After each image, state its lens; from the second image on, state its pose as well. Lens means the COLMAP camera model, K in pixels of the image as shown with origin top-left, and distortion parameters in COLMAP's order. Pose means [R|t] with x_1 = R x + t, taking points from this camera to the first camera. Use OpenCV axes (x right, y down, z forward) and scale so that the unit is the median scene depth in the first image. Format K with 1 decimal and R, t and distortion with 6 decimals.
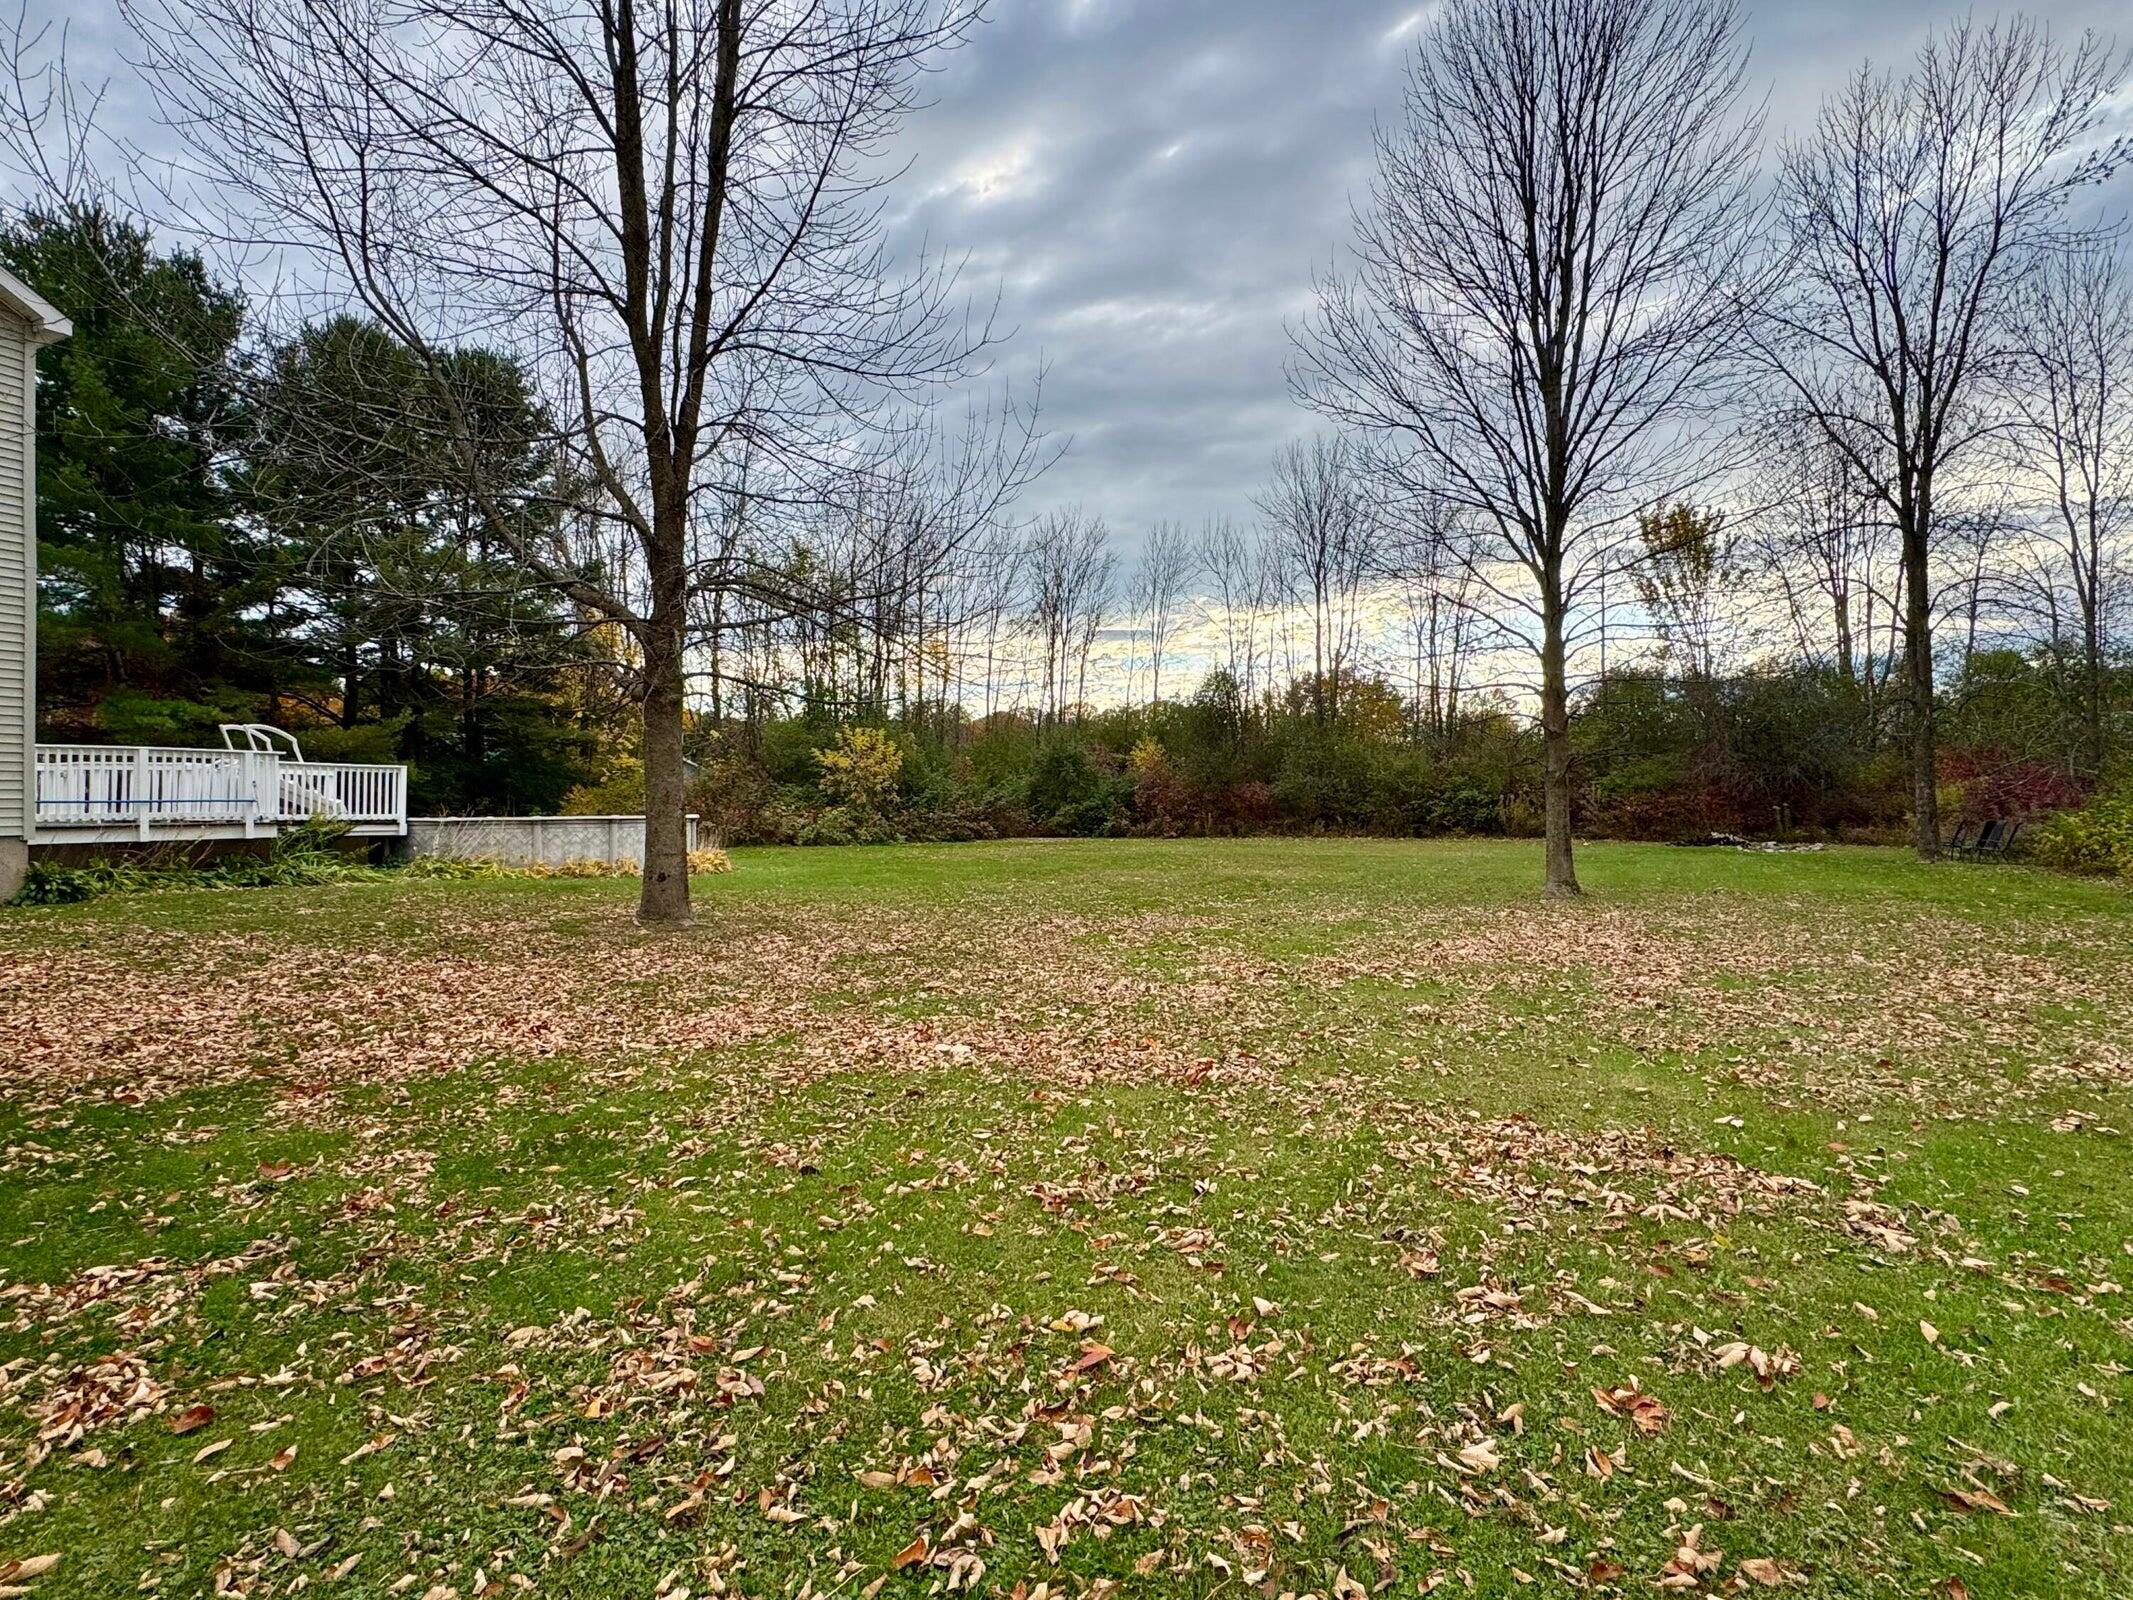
lens RADIAL K [[1361.9, 0, 1066.5], [0, 1361.9, 800.0], [0, 0, 1]] dist [-0.004559, -0.000656]
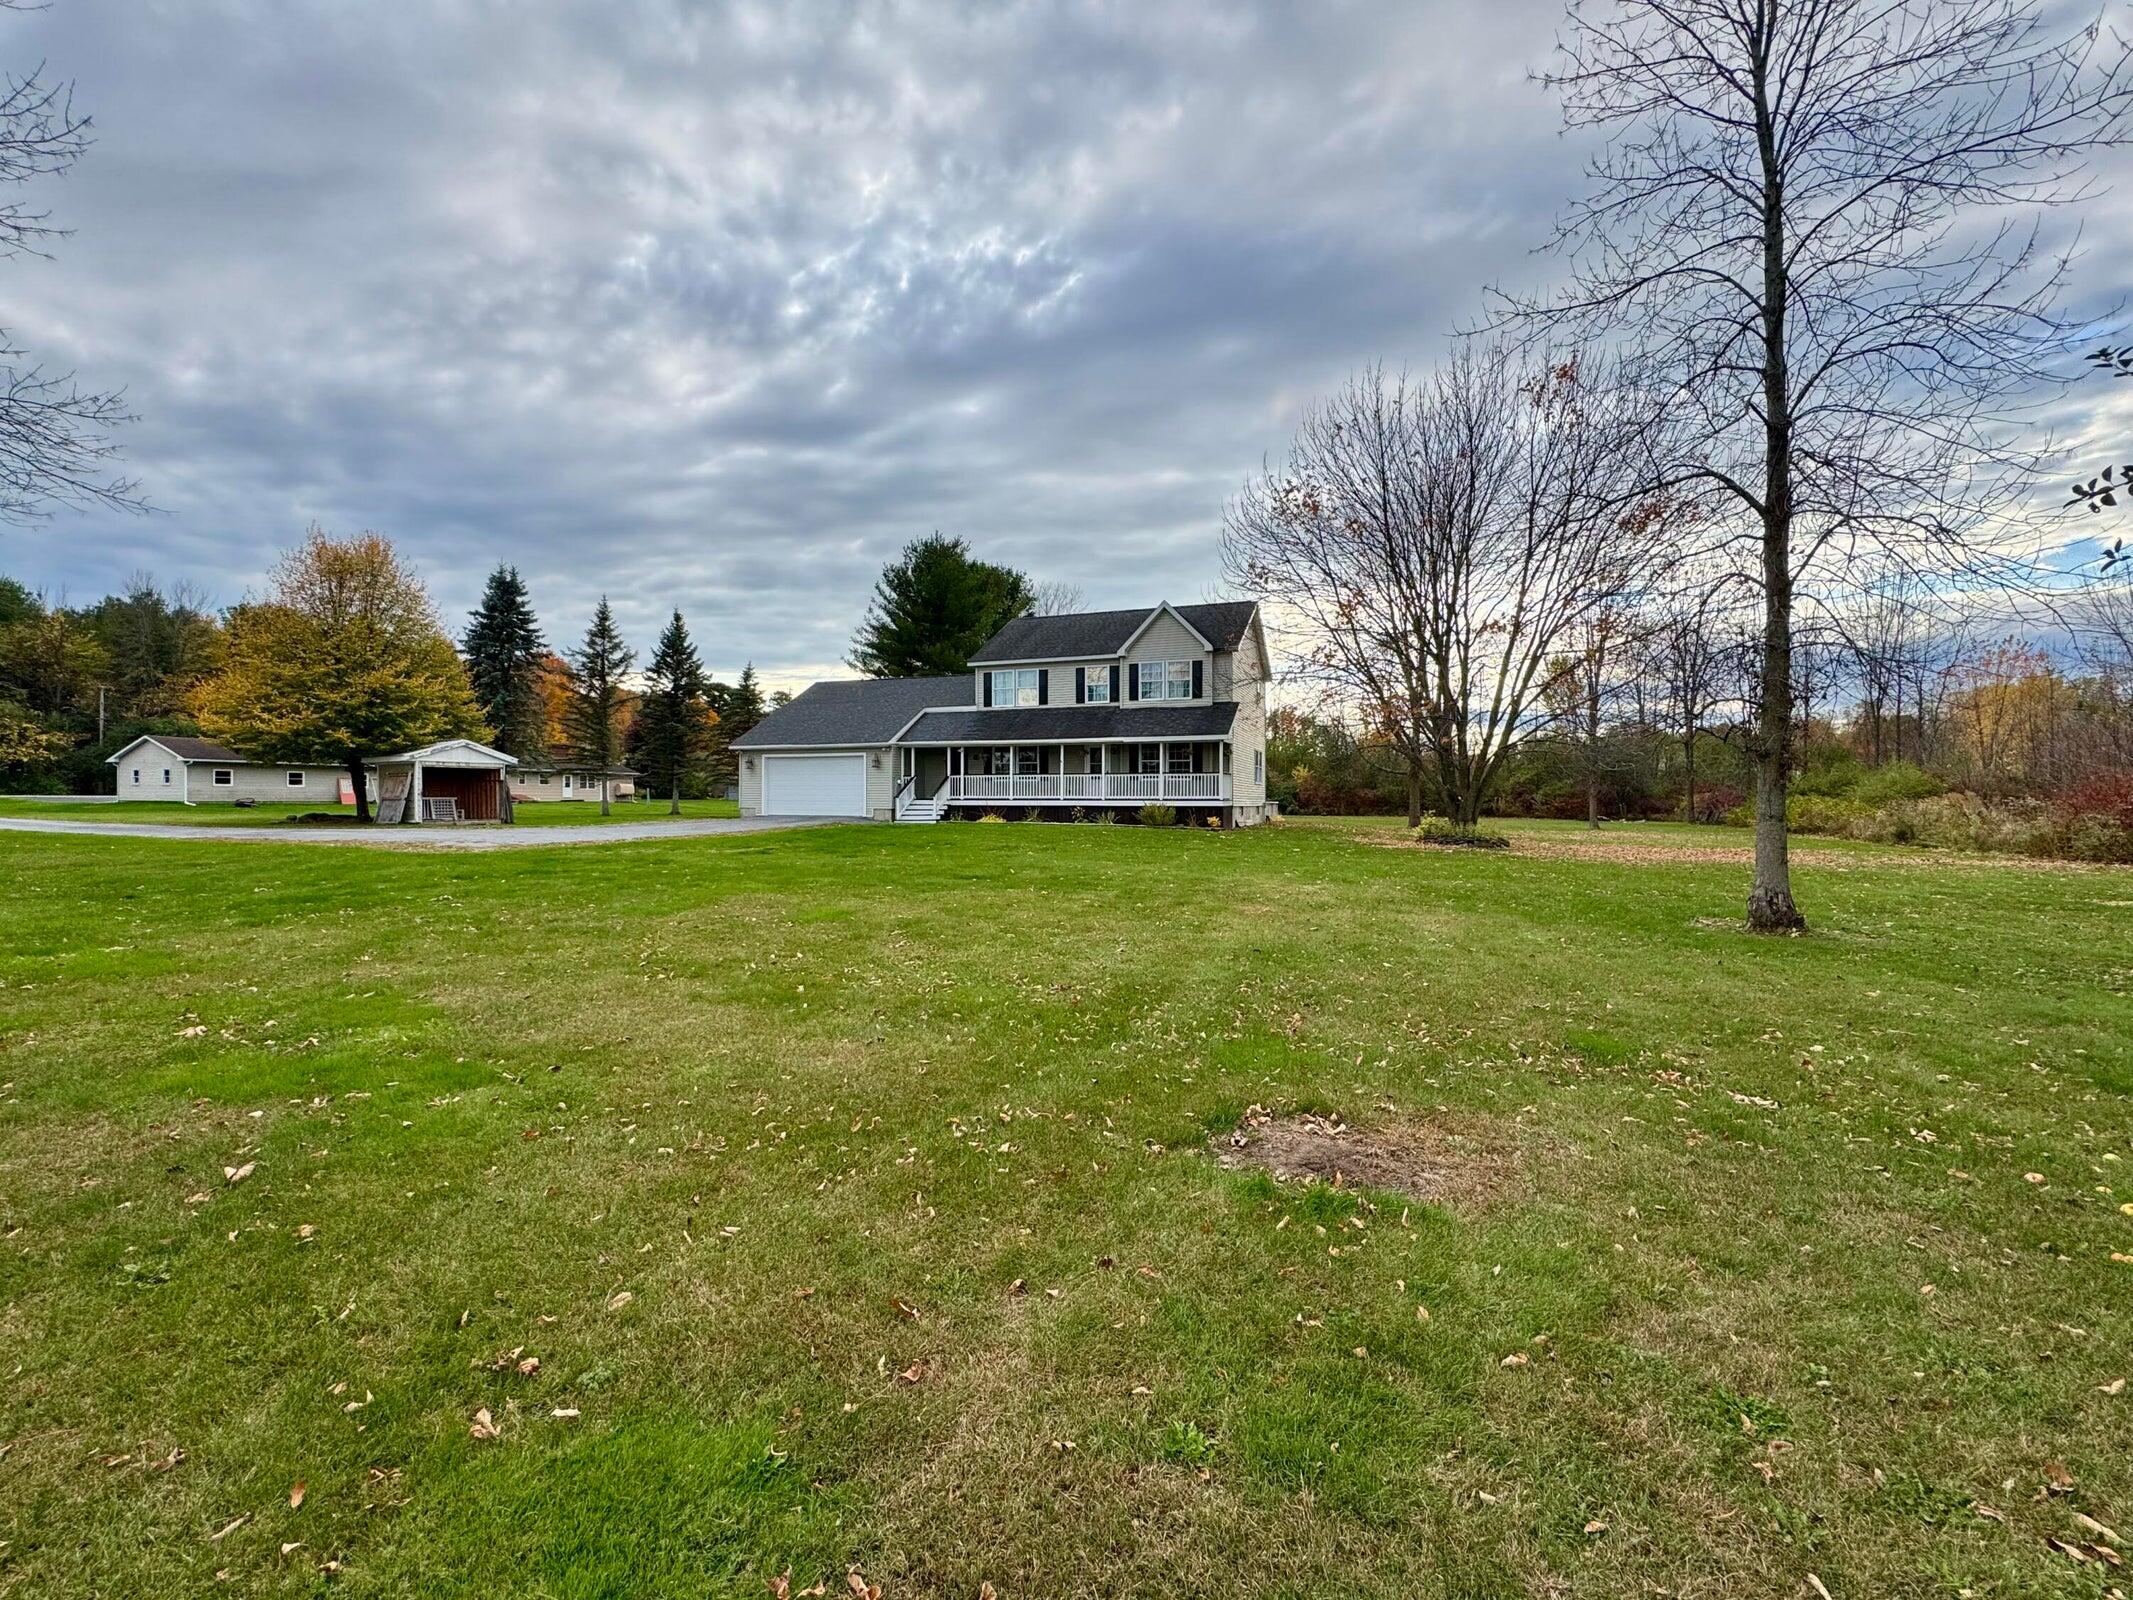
lens RADIAL K [[1056.5, 0, 1066.5], [0, 1056.5, 800.0], [0, 0, 1]] dist [0.060361, -0.000003]
pose [[0.973640, 0.016331, 0.227504, -0.768410], [-0.017897, 0.999828, 0.004825, 0.002870], [-0.227386, -0.008770, 0.973765, -0.592718]]
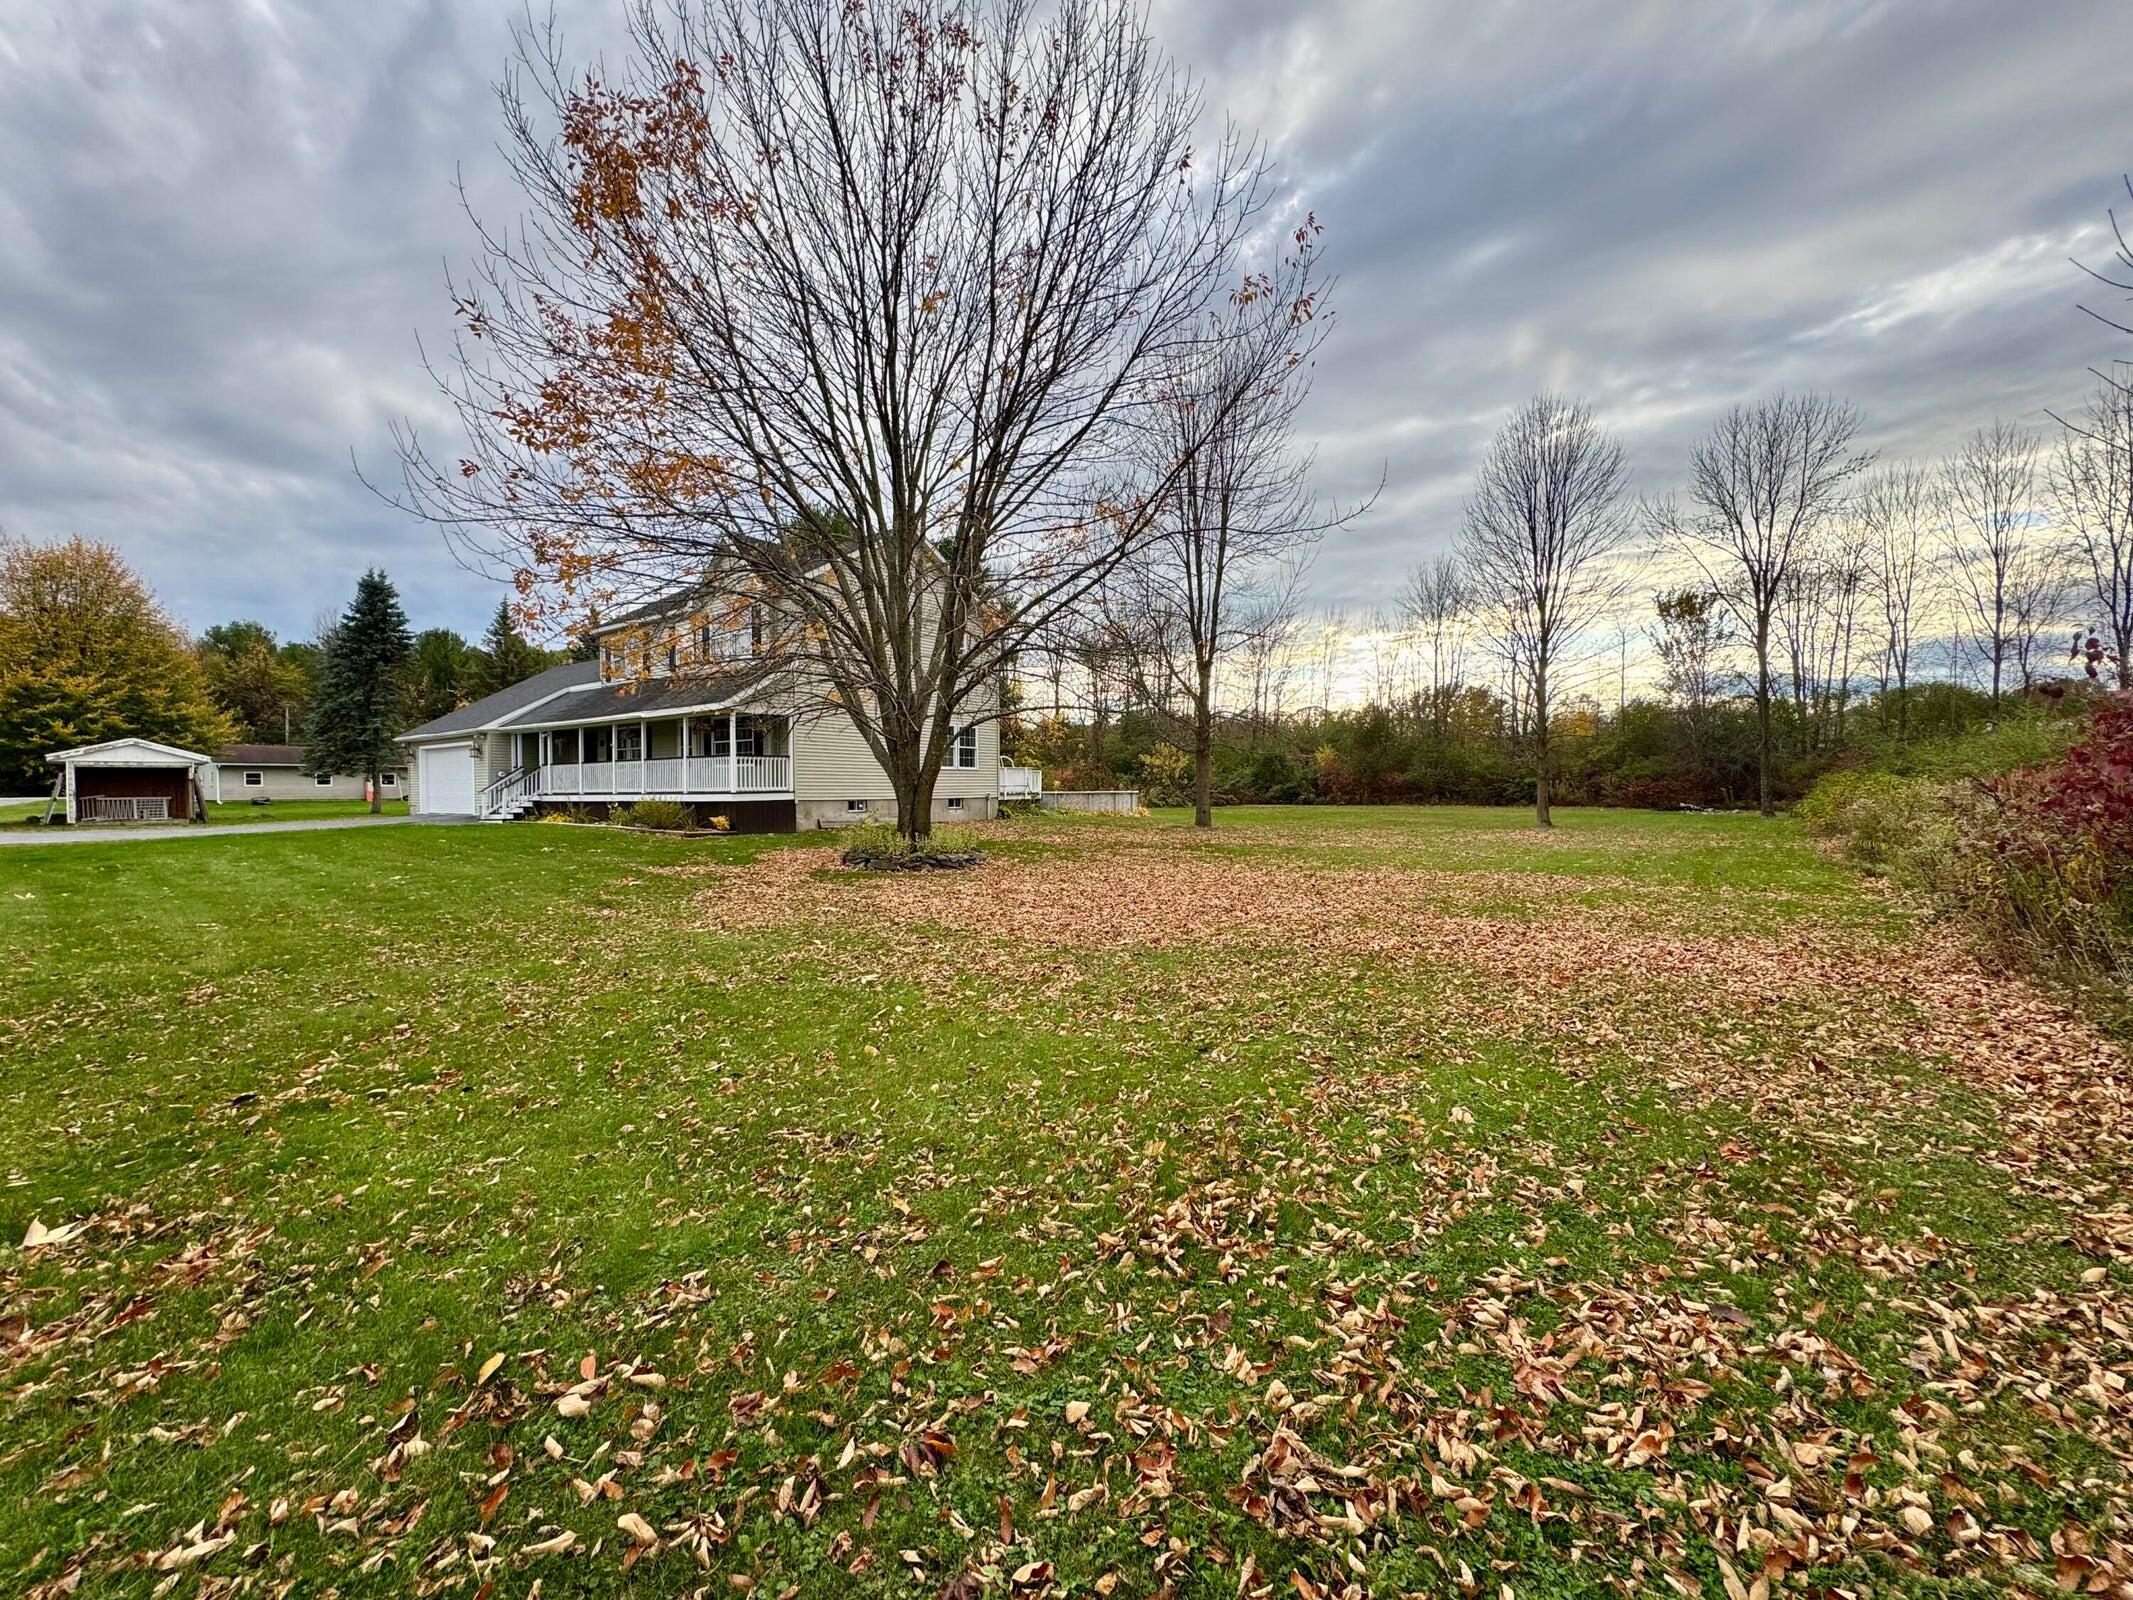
lens RADIAL K [[1056.5, 0, 1066.5], [0, 1056.5, 800.0], [0, 0, 1]] dist [0.060361, -0.000003]
pose [[0.988449, 0.005525, -0.151455, -0.065153], [-0.002503, 0.999794, 0.020134, -0.004595], [0.151535, -0.019523, 0.988259, -0.367278]]
